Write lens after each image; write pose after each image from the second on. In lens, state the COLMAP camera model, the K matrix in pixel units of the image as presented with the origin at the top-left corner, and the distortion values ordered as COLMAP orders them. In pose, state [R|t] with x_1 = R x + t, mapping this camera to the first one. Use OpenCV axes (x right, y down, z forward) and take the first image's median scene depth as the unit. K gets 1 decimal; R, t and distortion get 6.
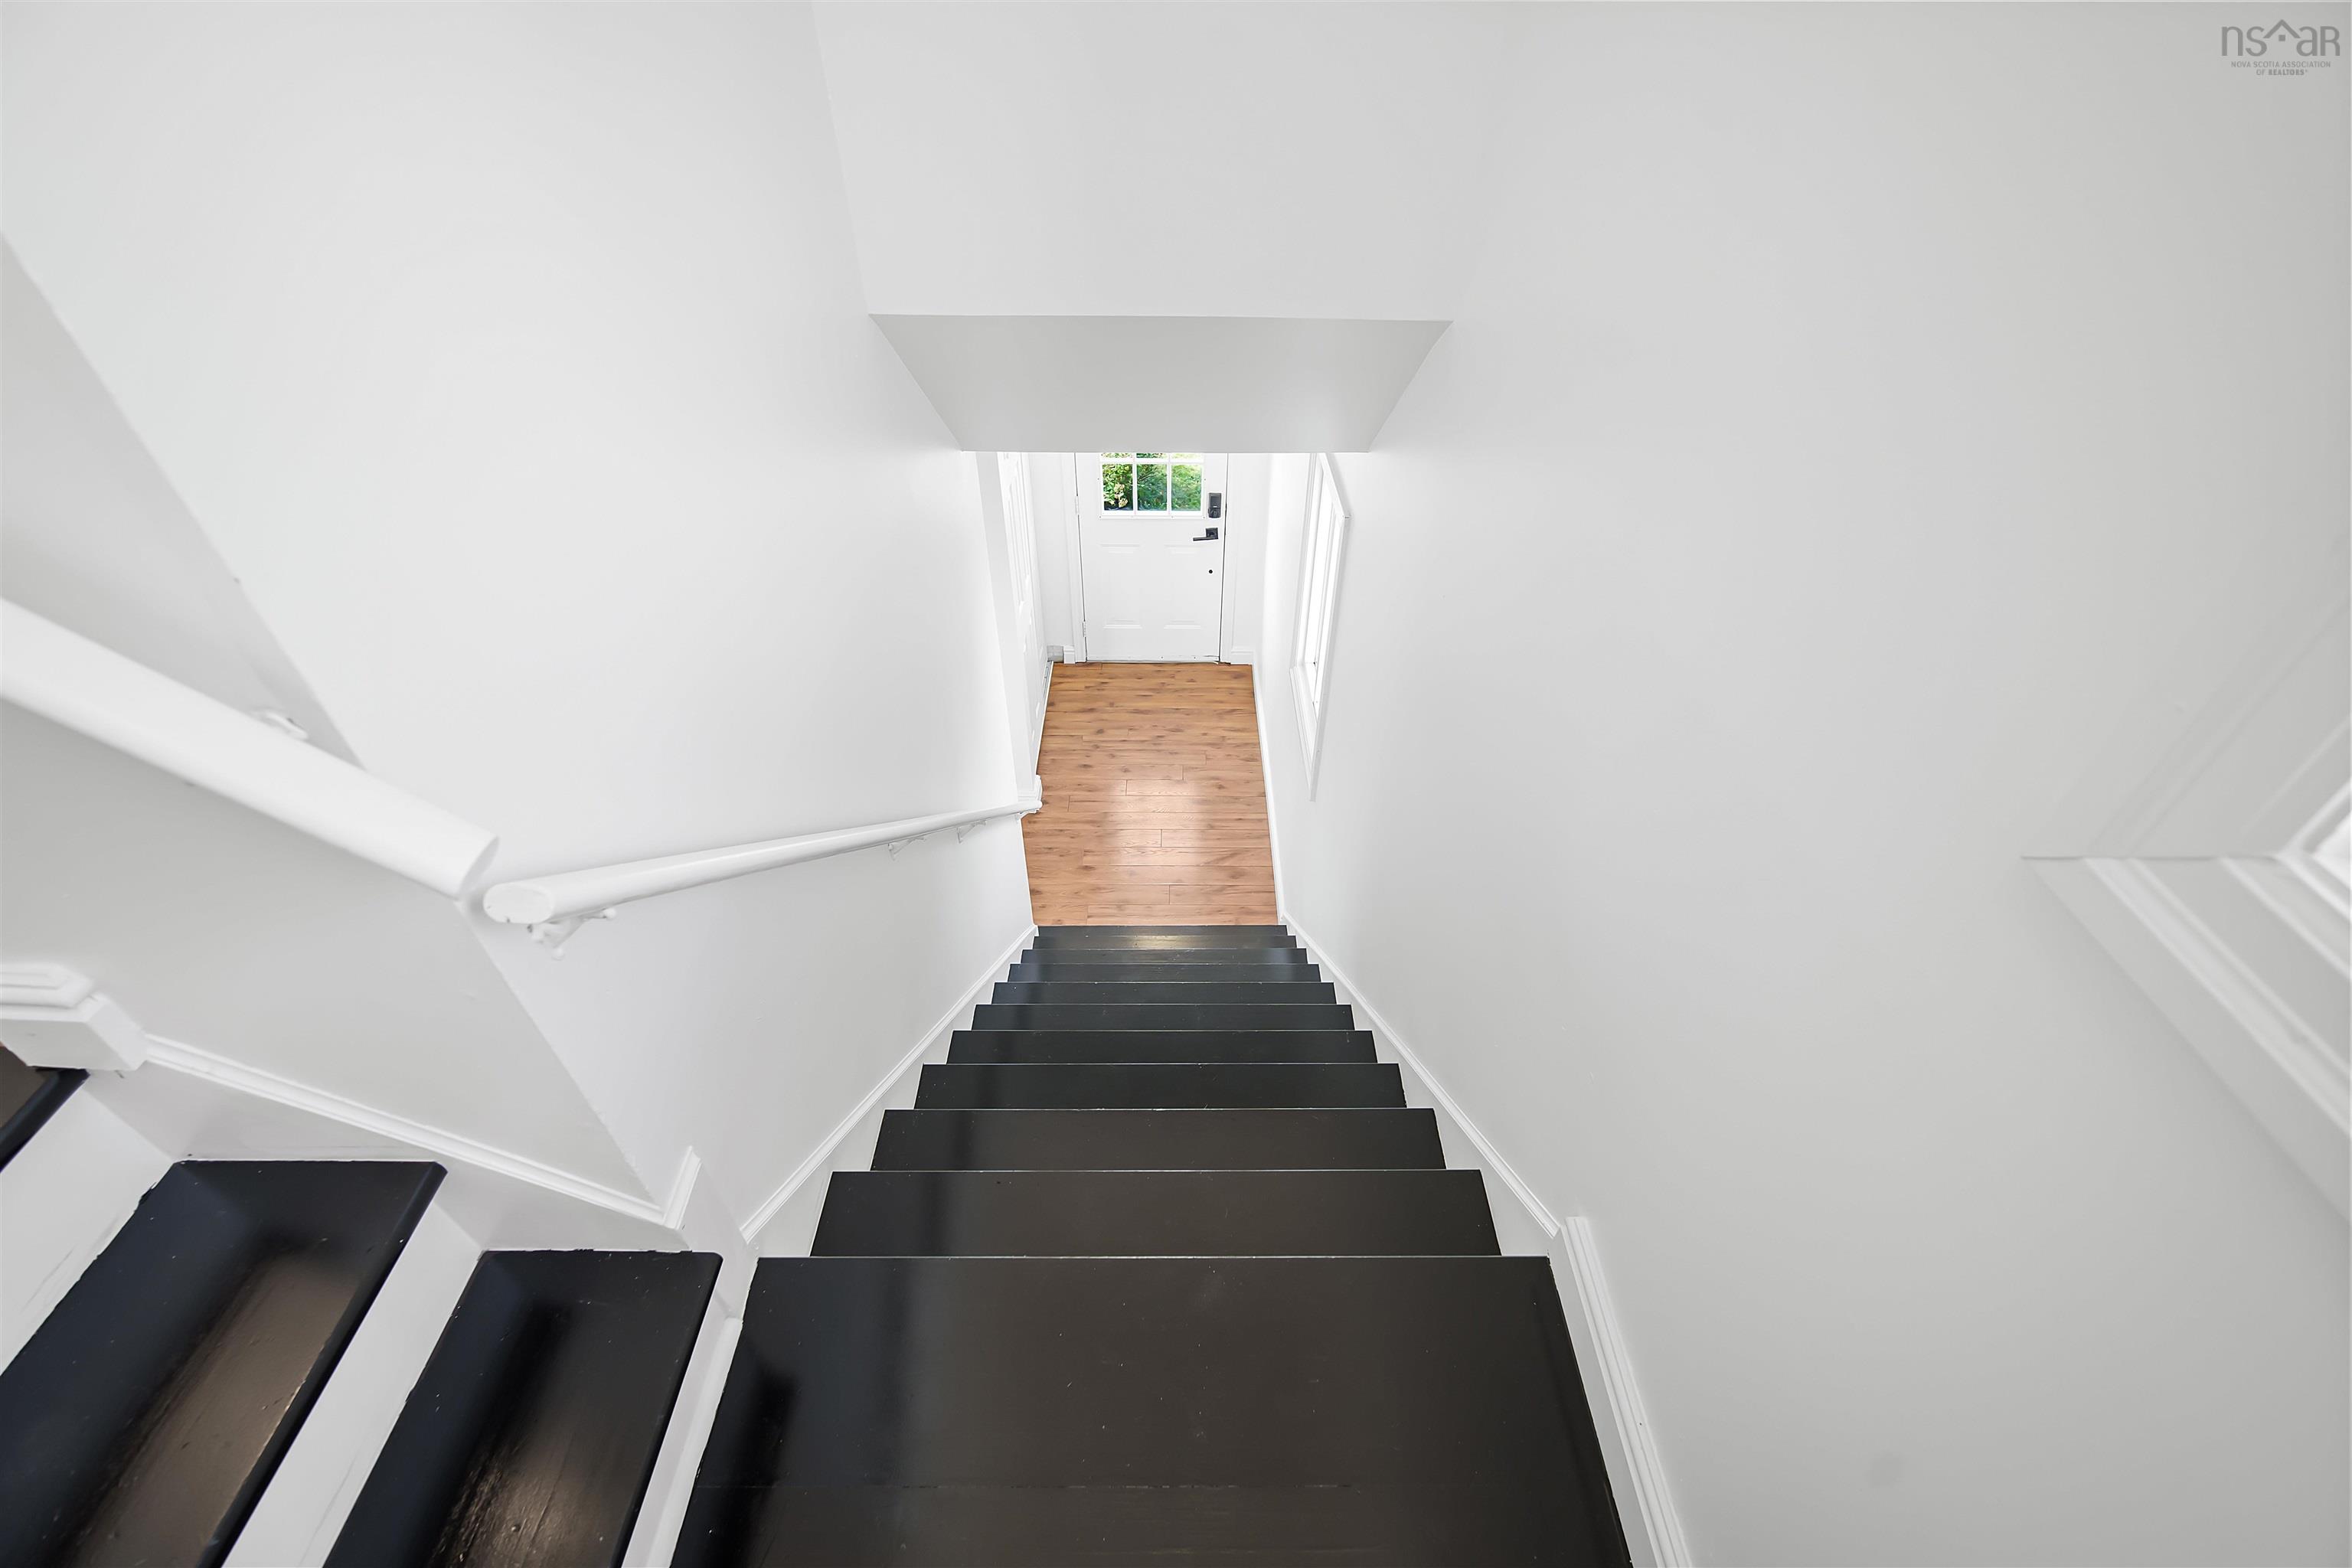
lens RADIAL K [[1021.6, 0, 1174.3], [0, 1021.6, 787.2], [0, 0, 1]] dist [-0.014017, 0.005270]
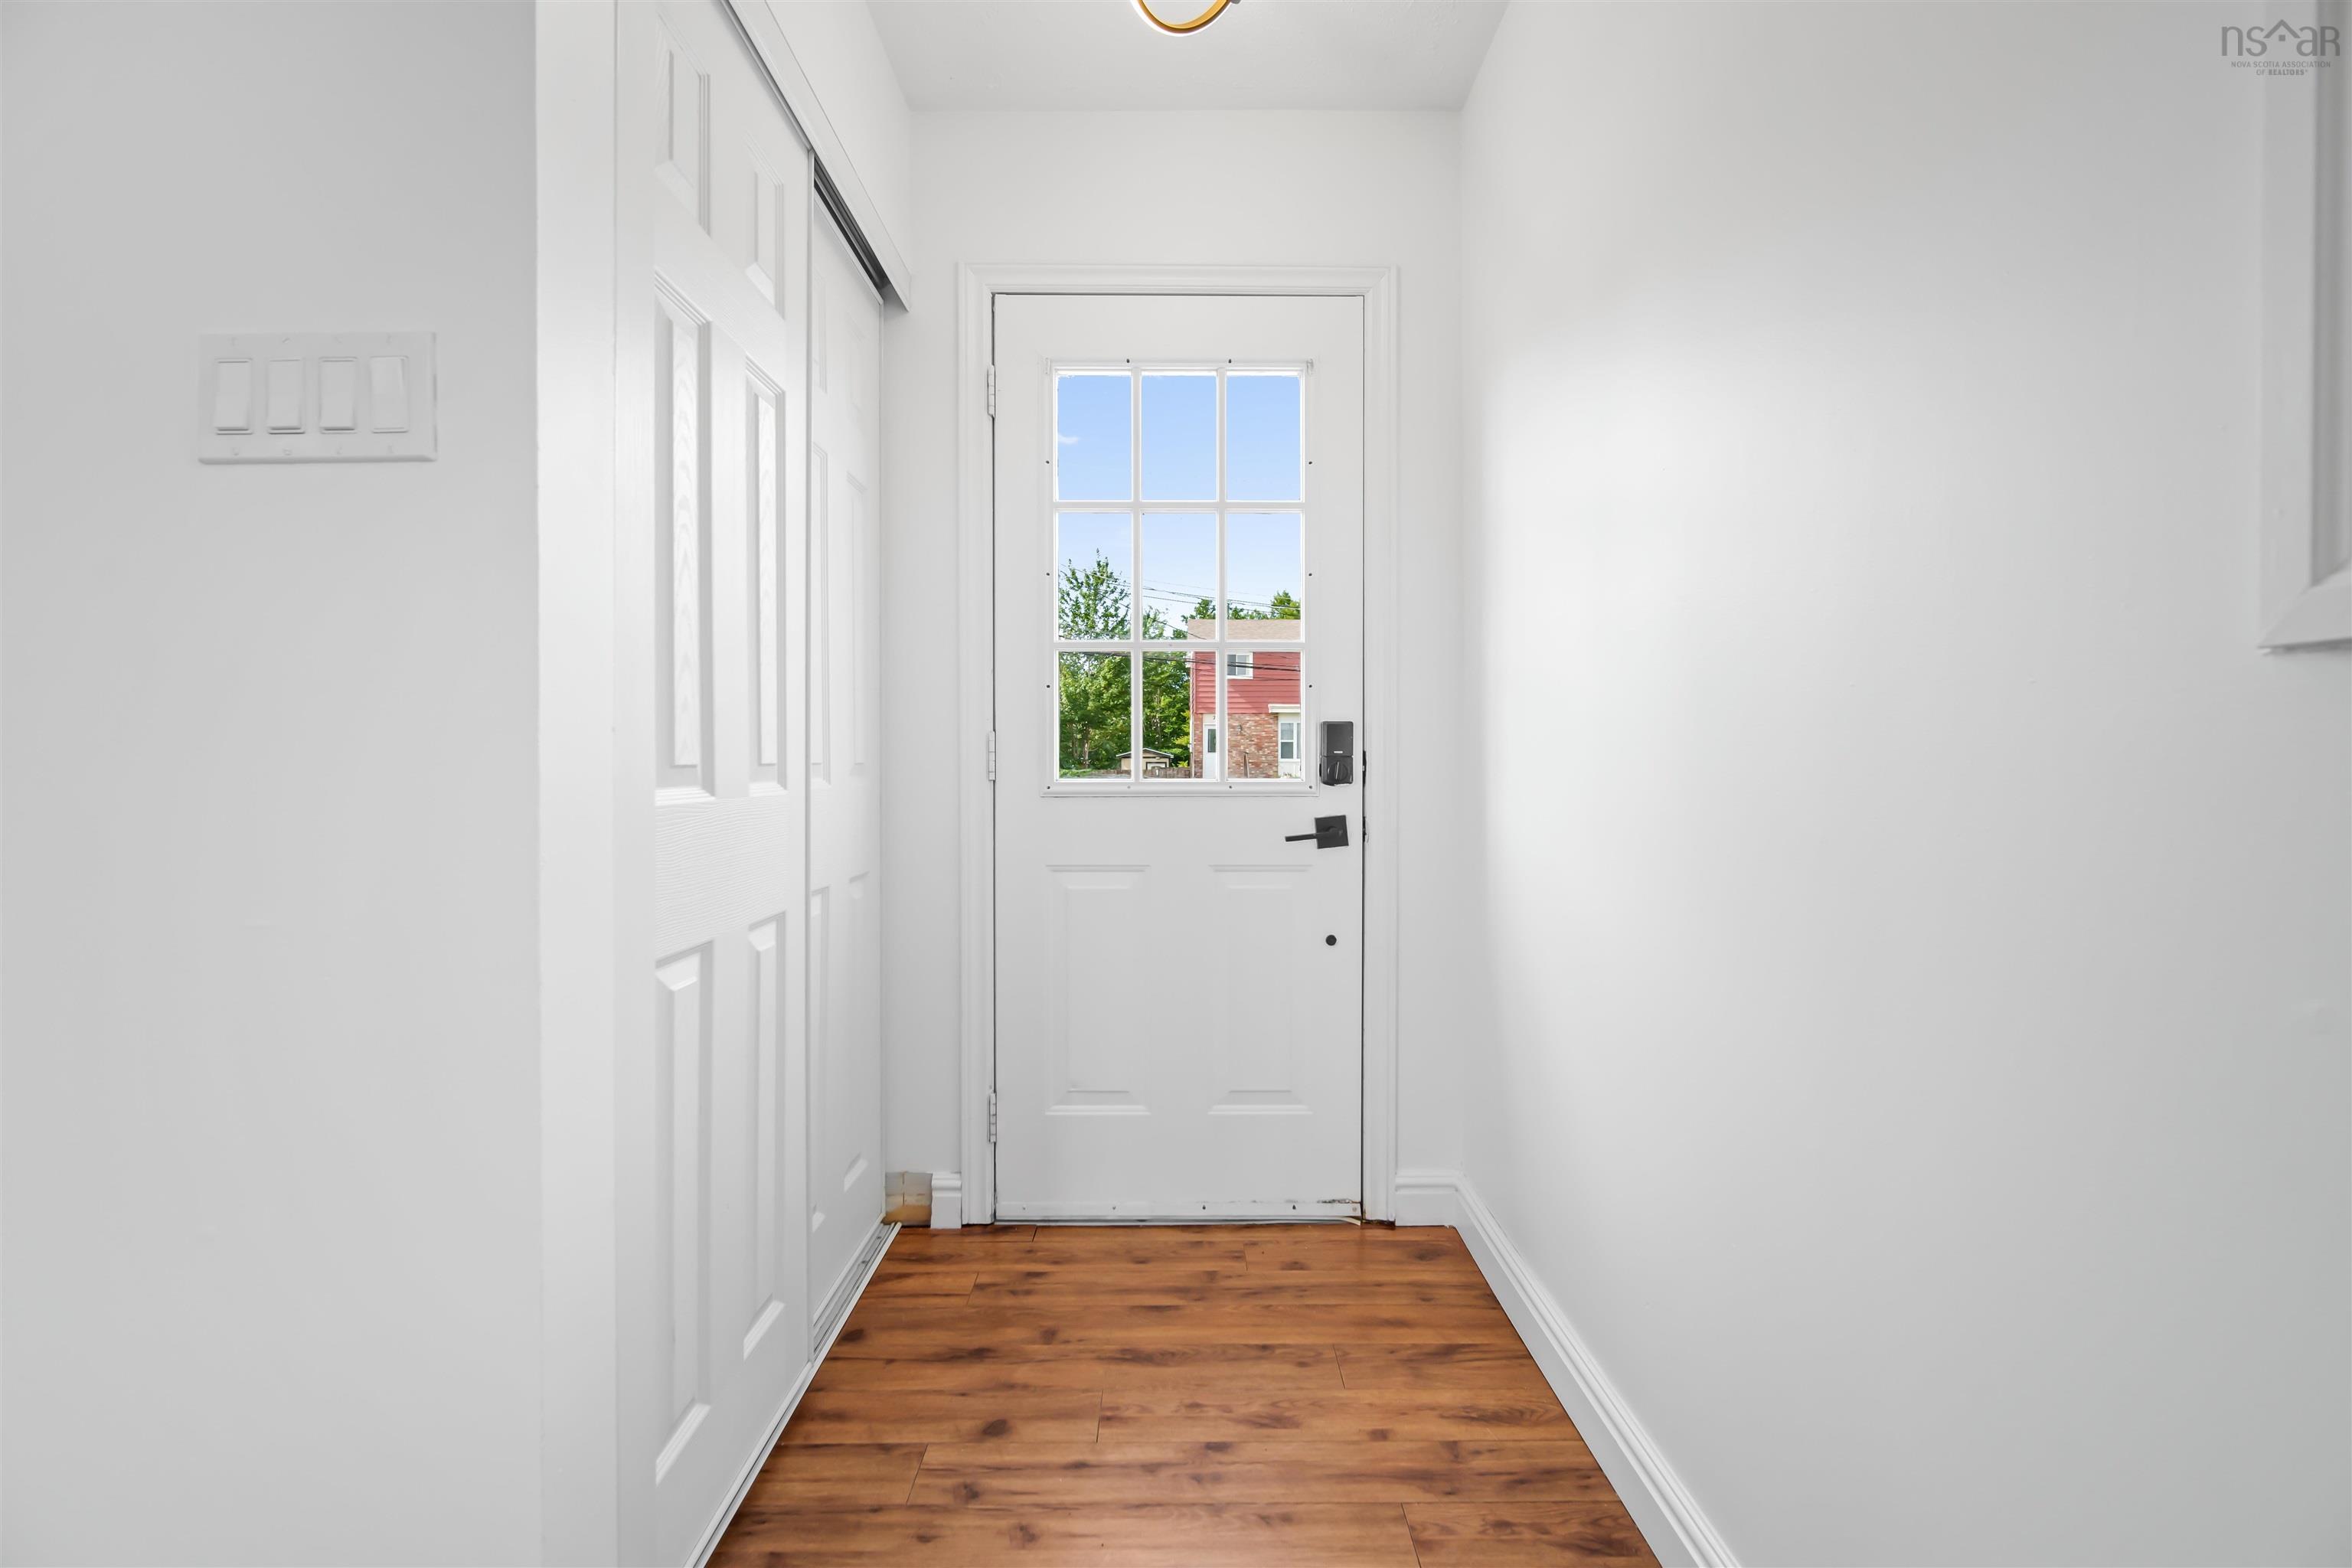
lens RADIAL K [[1021.6, 0, 1176.2], [0, 1021.6, 798.5], [0, 0, 1]] dist [-0.014017, 0.005270]
pose [[0.999929, -0.010936, 0.004696, -0.022822], [0.011477, 0.781474, -0.623832, -0.015787], [0.003153, 0.623842, 0.781544, 0.659466]]
